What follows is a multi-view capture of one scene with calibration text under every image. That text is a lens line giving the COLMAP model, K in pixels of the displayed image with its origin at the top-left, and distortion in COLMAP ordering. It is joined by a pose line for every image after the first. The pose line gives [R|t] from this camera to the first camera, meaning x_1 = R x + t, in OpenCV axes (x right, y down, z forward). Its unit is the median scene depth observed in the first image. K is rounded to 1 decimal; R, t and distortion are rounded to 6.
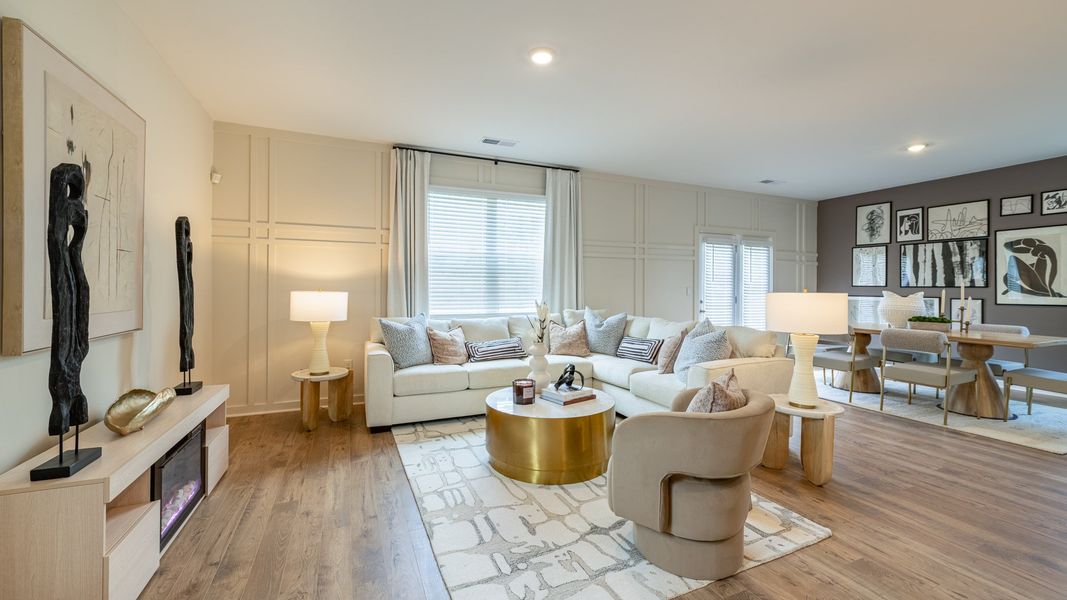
lens RADIAL K [[430.7, 0, 535.7], [0, 430.7, 289.8], [0, 0, 1]] dist [-0.003277, -0.000107]
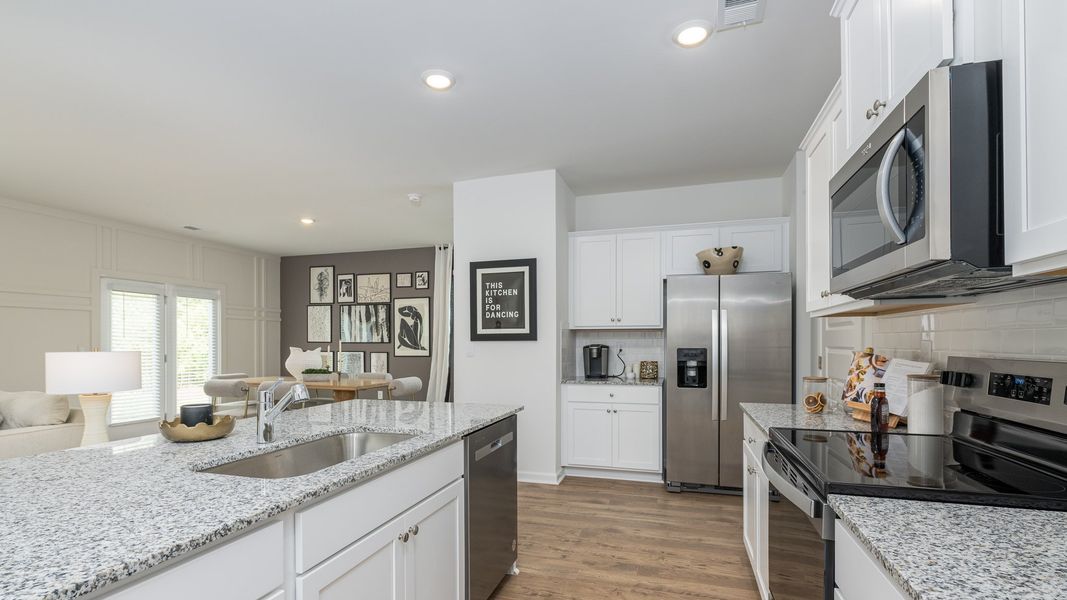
lens RADIAL K [[484.1, 0, 552.1], [0, 484.1, 346.6], [0, 0, 1]] dist [0.001751, -0.000330]
pose [[0.655458, -0.011366, 0.755146, 0.277394], [0.007564, 0.999935, 0.008485, -0.003445], [-0.755193, 0.000150, 0.655502, -0.274163]]
